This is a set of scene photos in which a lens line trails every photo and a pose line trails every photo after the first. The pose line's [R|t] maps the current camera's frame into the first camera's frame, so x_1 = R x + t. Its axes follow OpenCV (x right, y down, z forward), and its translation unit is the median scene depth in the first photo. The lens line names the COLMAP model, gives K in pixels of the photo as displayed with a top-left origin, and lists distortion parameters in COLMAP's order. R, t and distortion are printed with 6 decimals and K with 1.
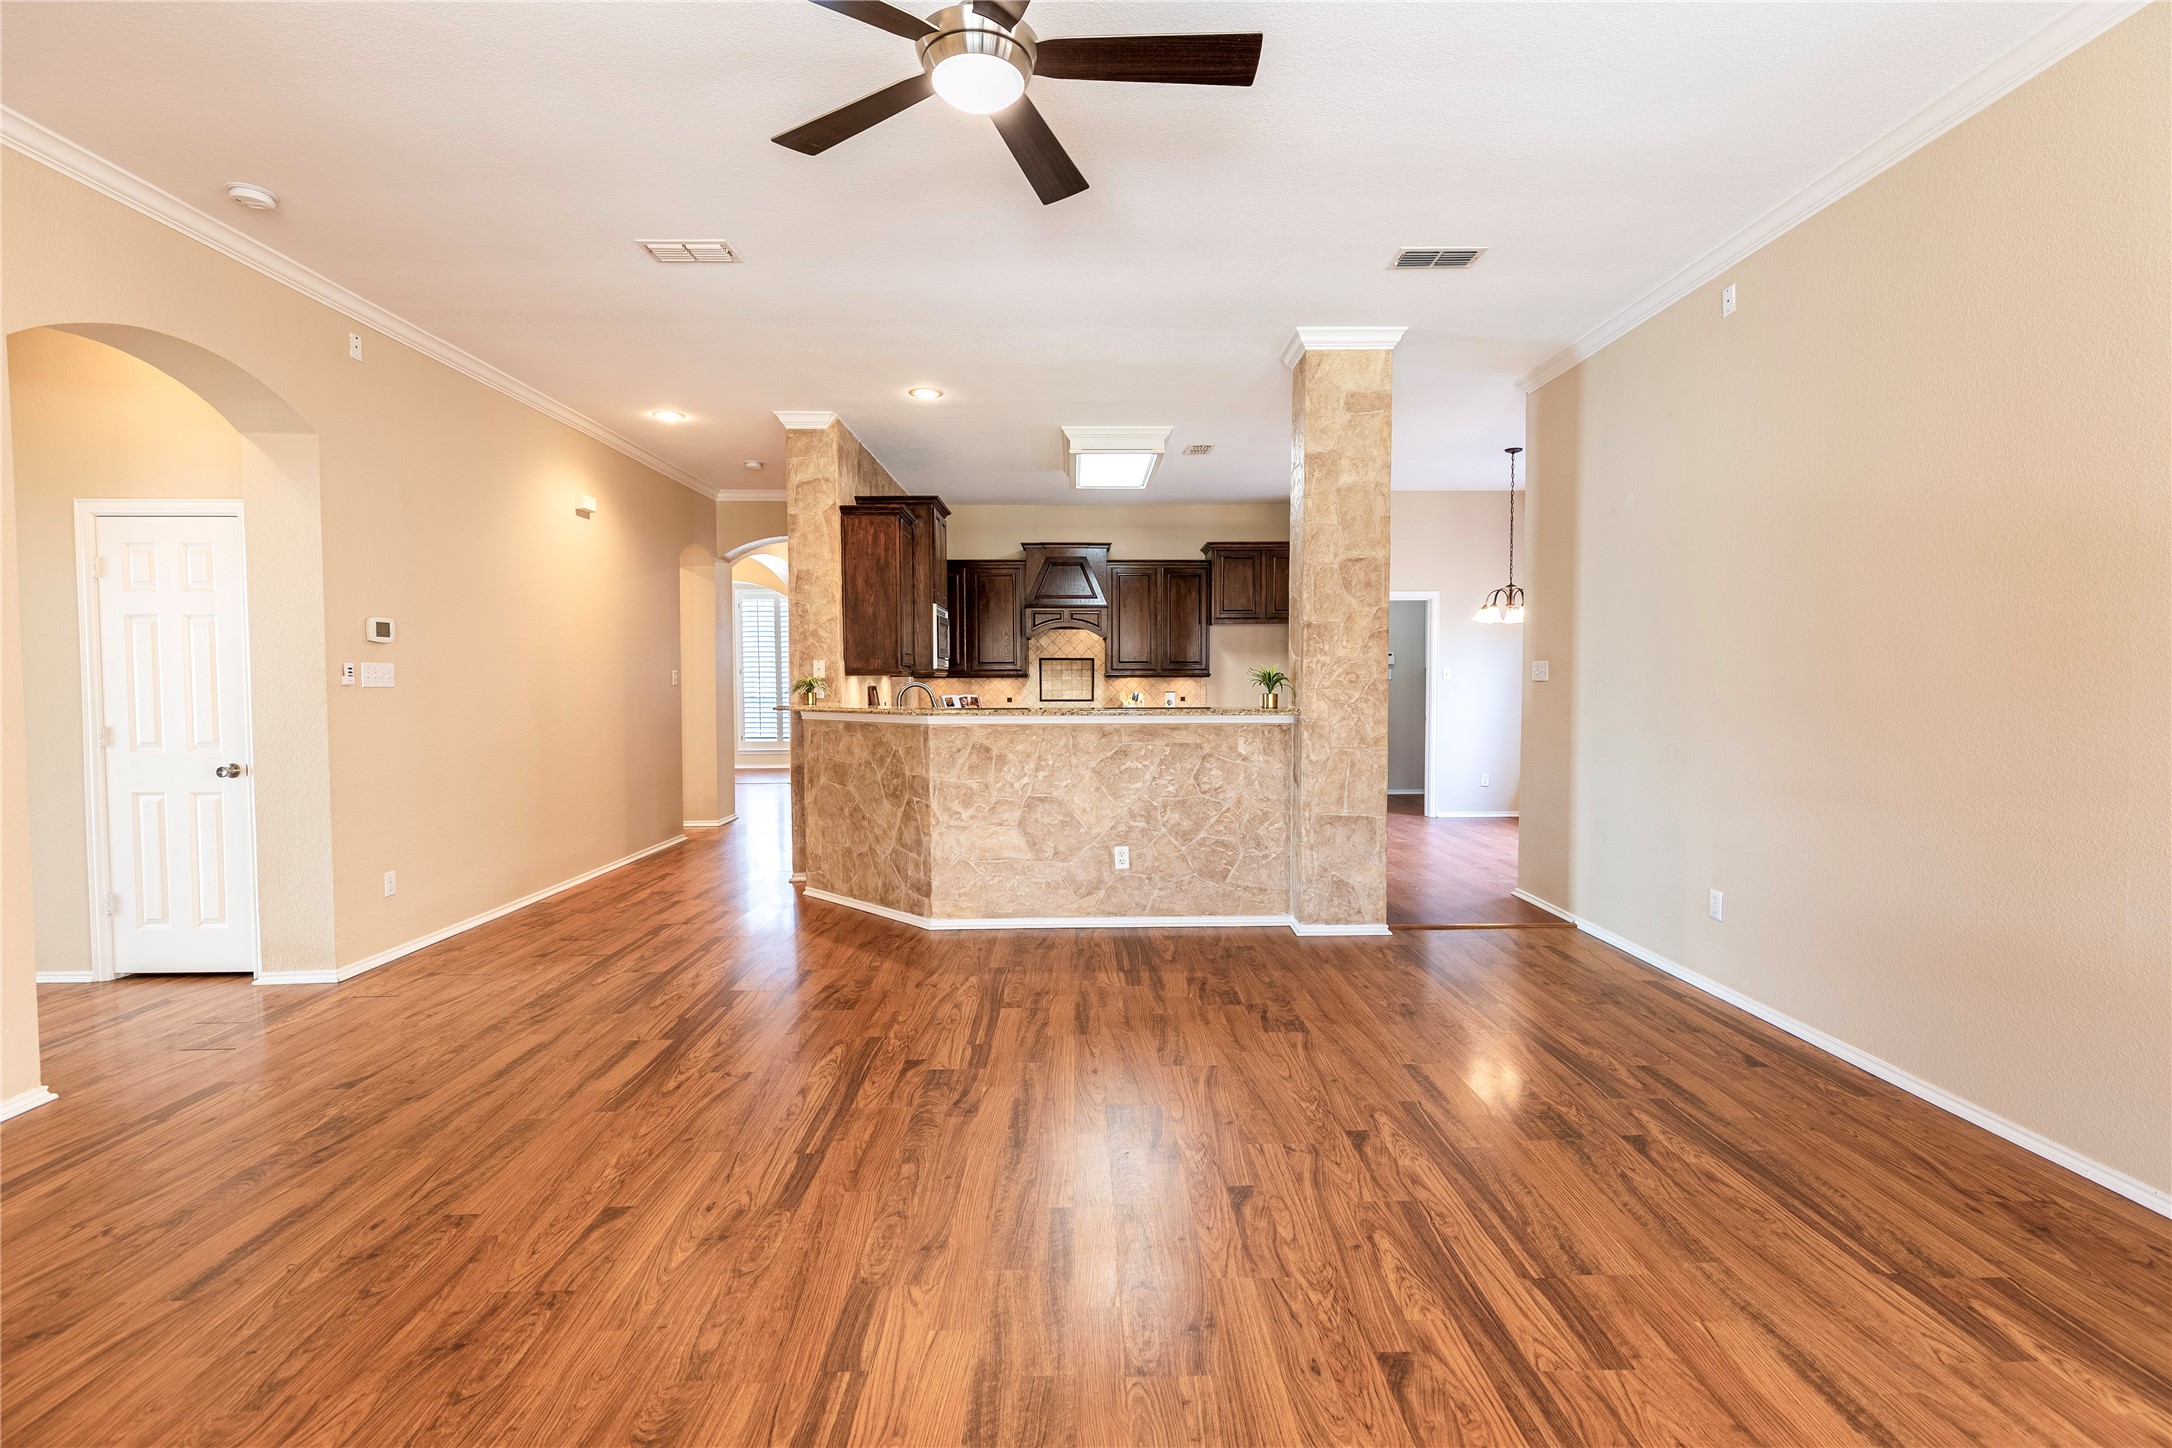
lens RADIAL K [[984.3, 0, 1098.0], [0, 984.3, 719.5], [0, 0, 1]] dist [0.009379, -0.001776]
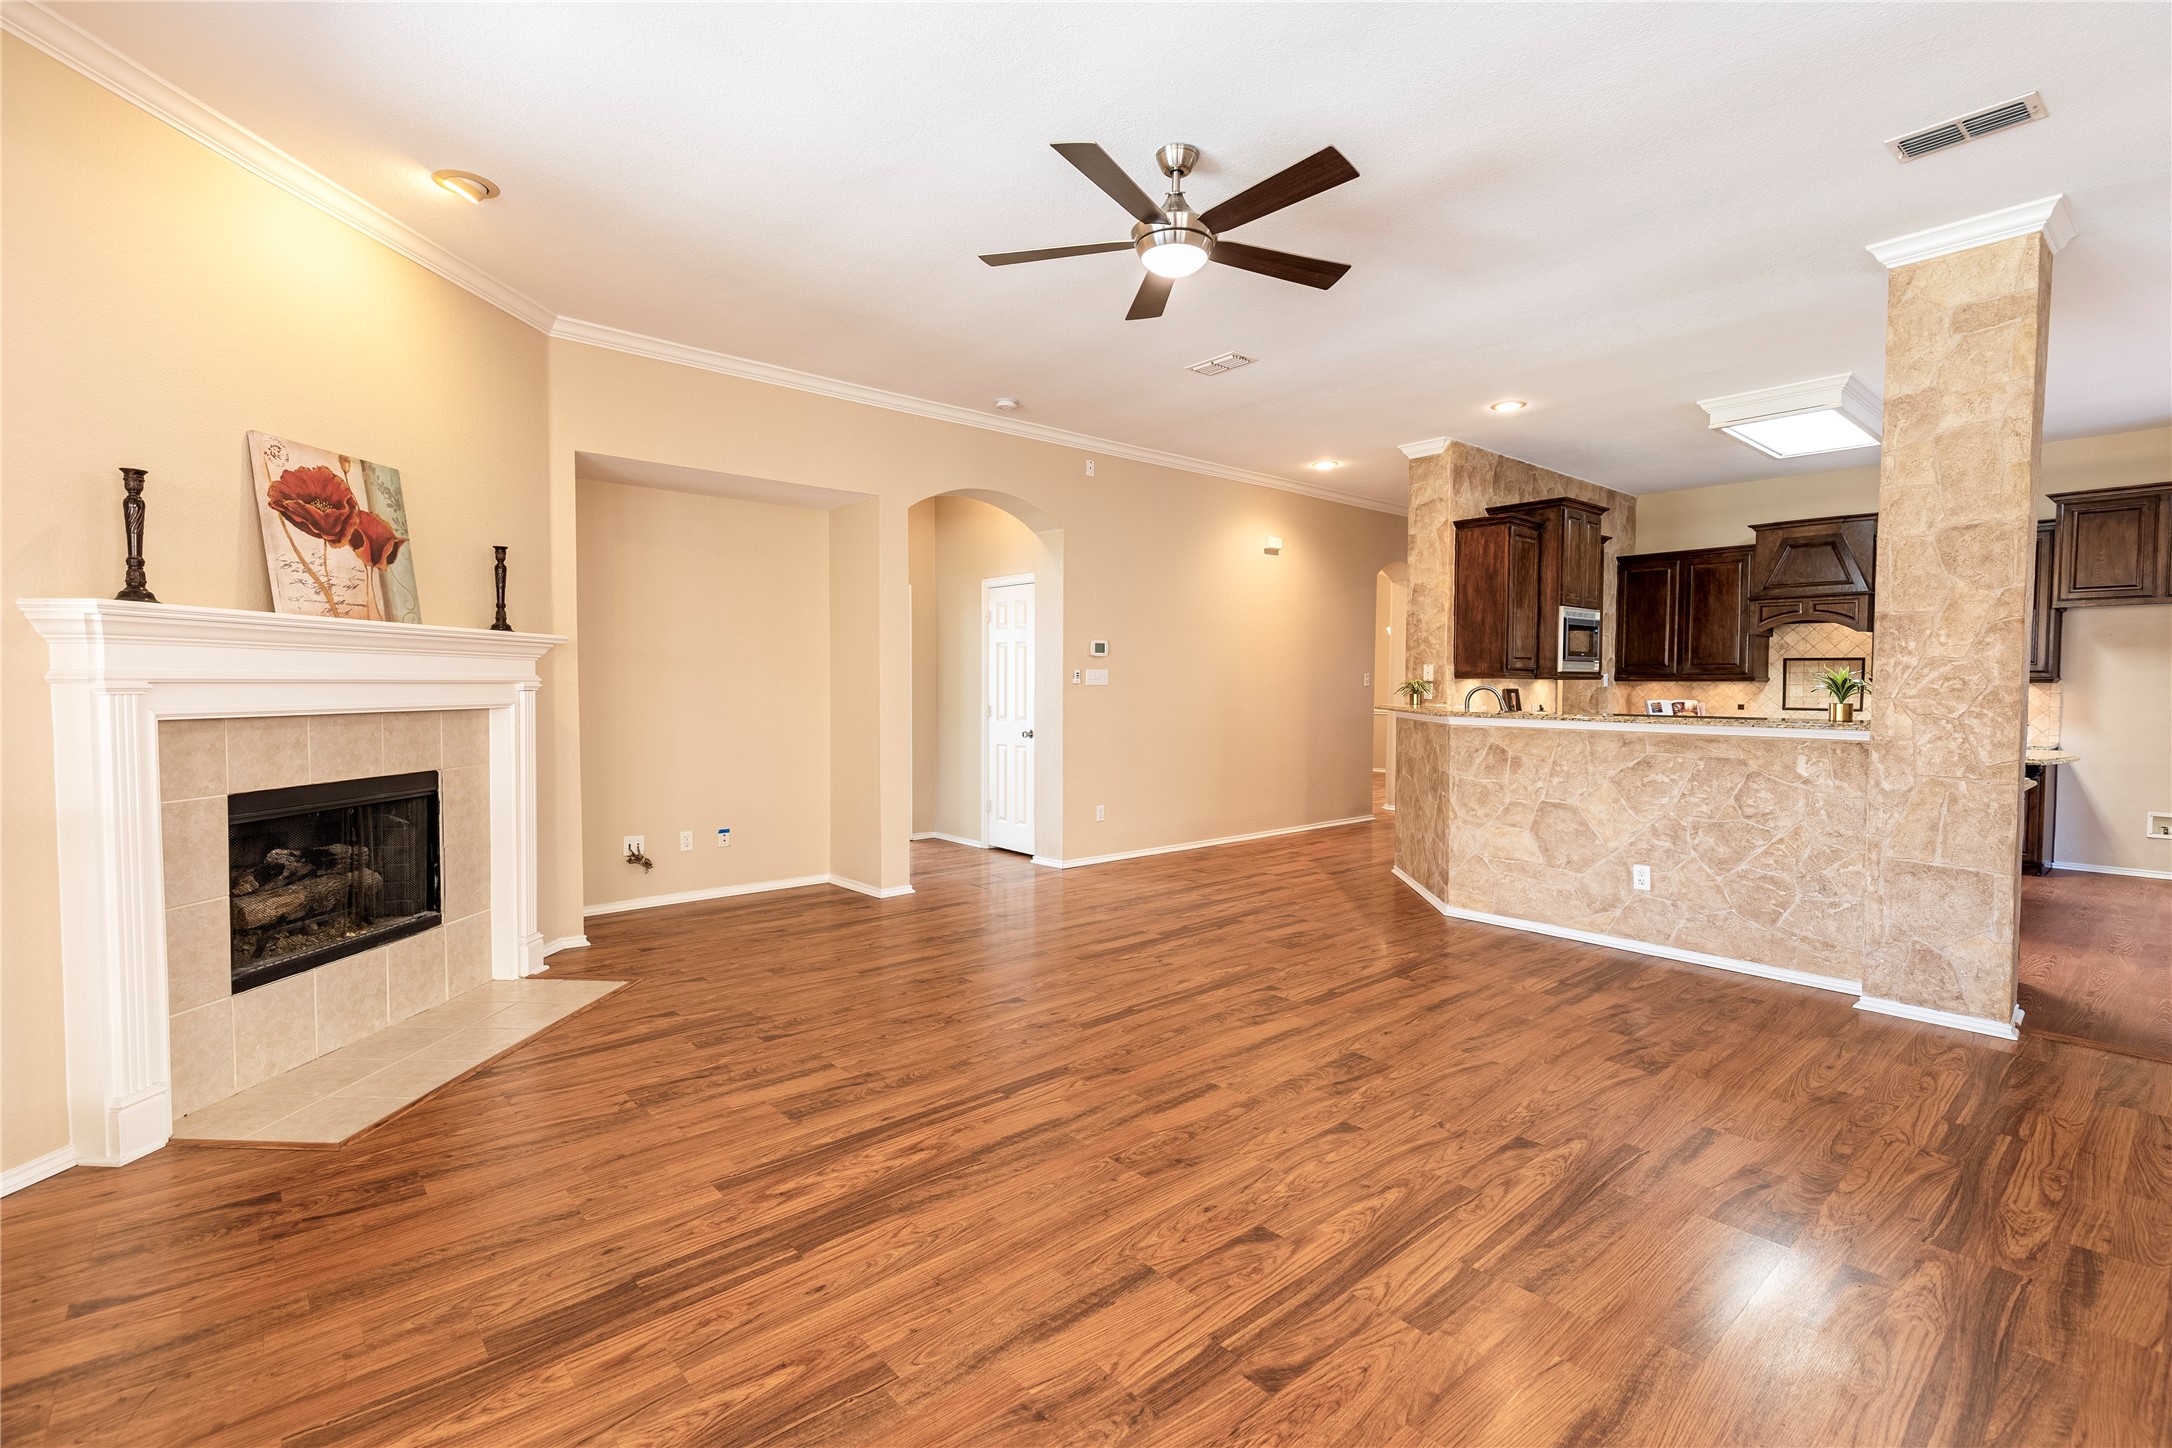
lens RADIAL K [[984.3, 0, 1094.4], [0, 984.3, 714.2], [0, 0, 1]] dist [0.009379, -0.001776]
pose [[0.641275, 0.031883, -0.766648, 0.421563], [-0.037174, 0.999254, 0.010462, -0.003247], [0.766410, 0.021791, 0.641982, 0.010471]]
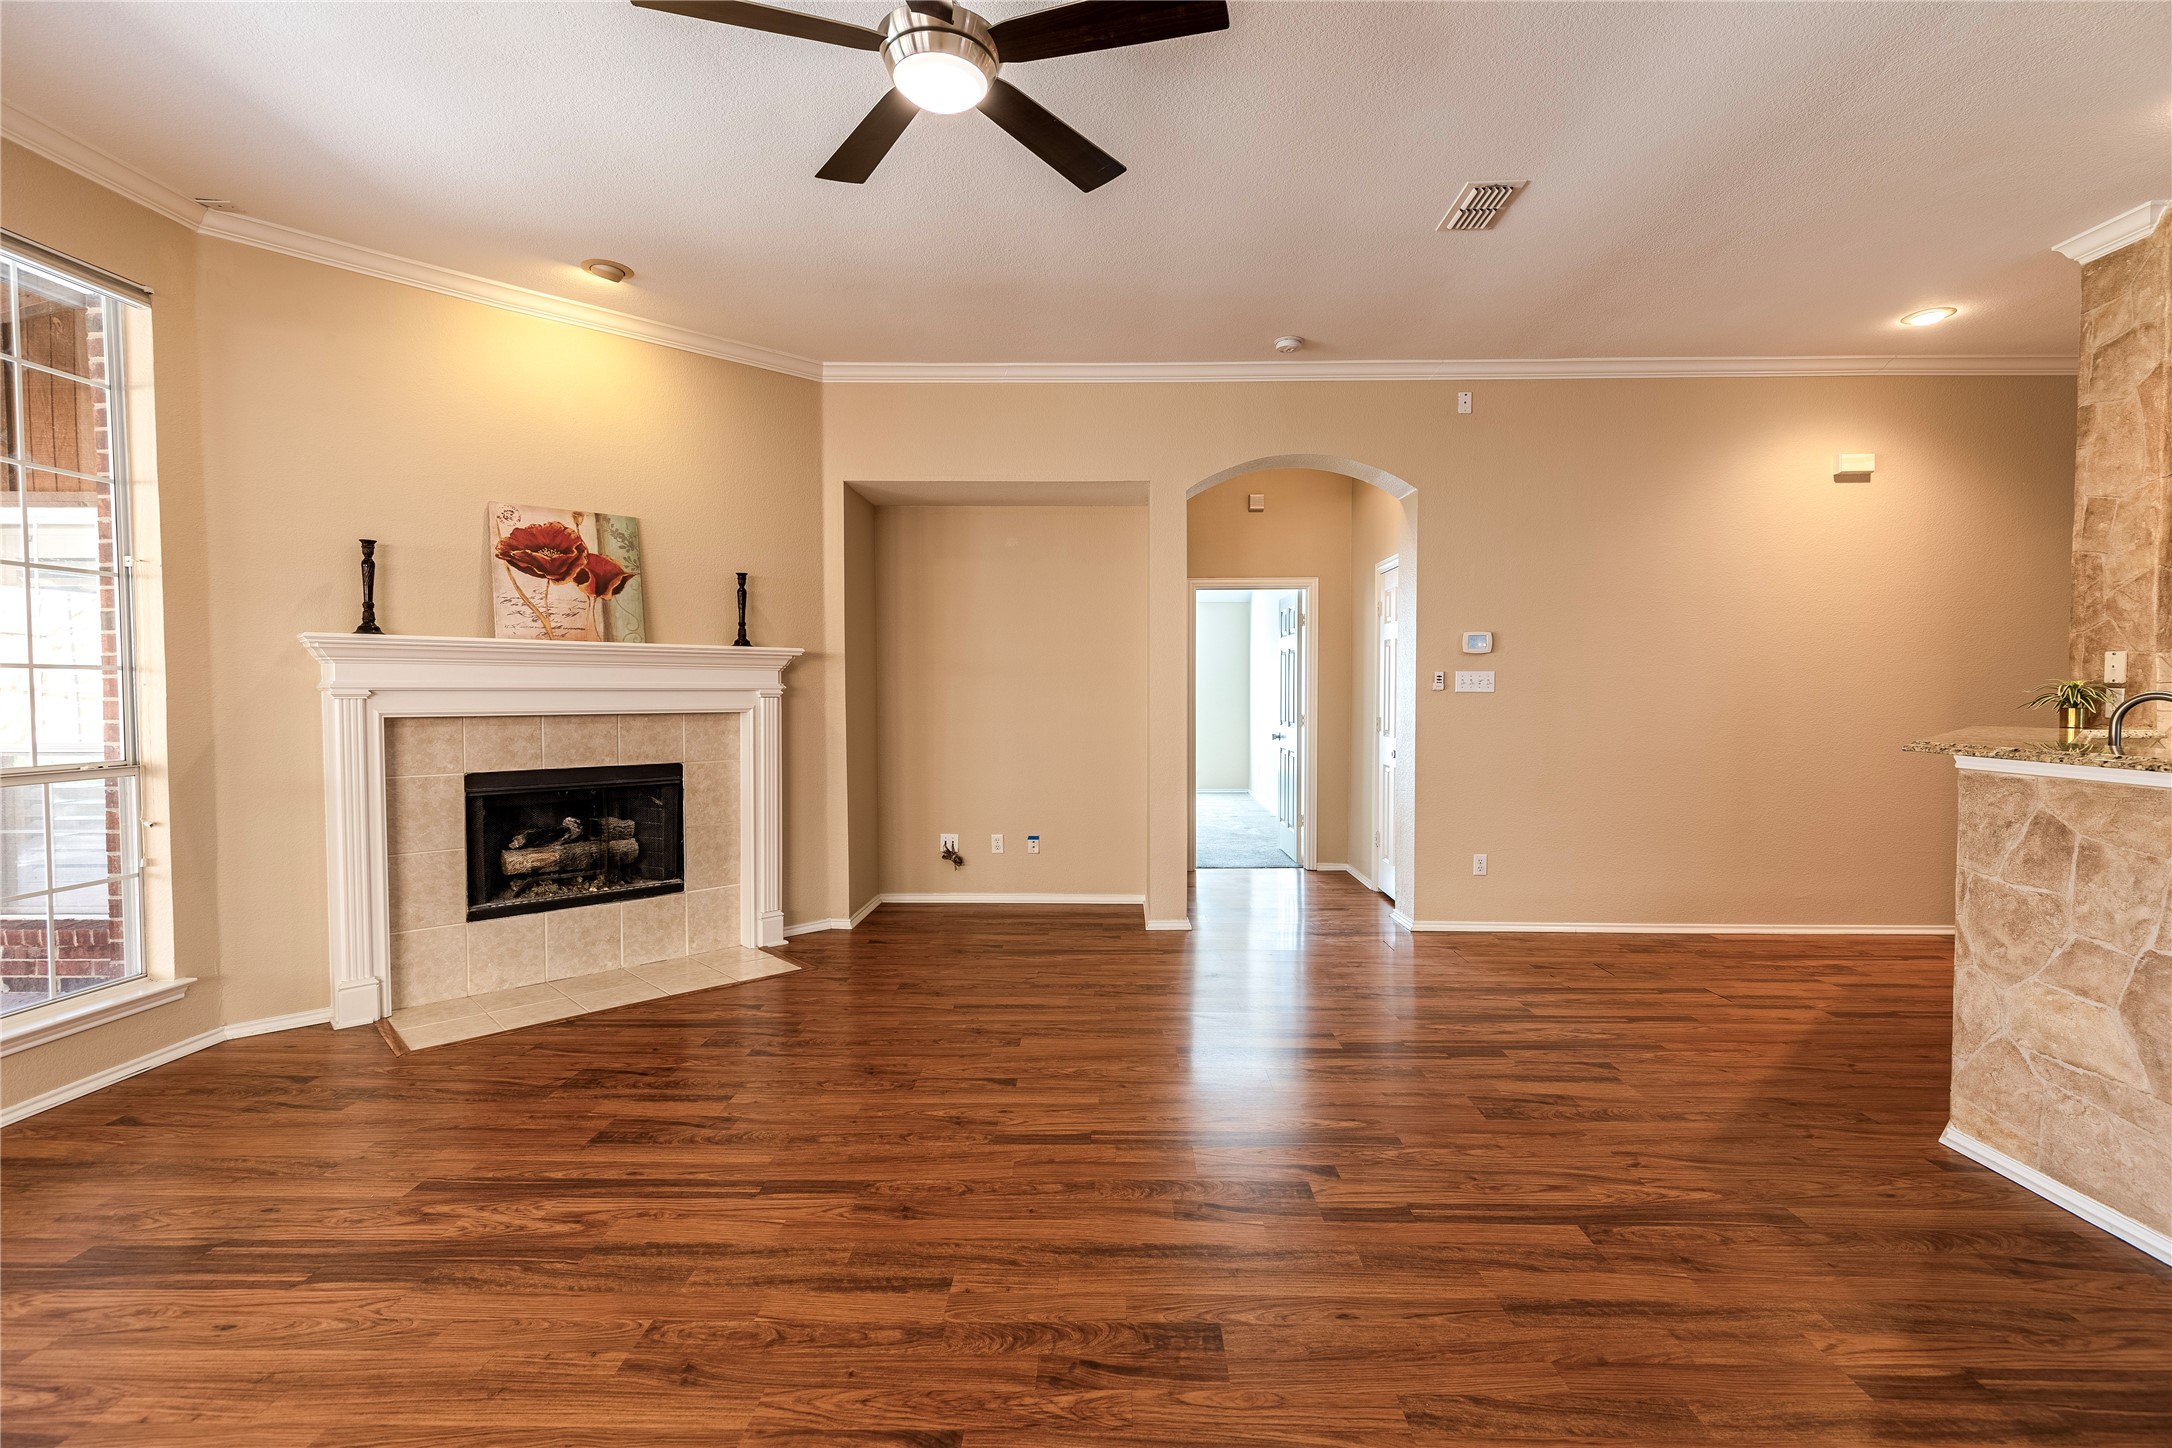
lens RADIAL K [[984.3, 0, 1096.7], [0, 984.3, 713.9], [0, 0, 1]] dist [0.009379, -0.001776]
pose [[-0.039999, 0.030893, -0.998722, 0.410483], [-0.039543, 0.998690, 0.032475, -0.025256], [0.998417, 0.040791, -0.038725, 0.567774]]
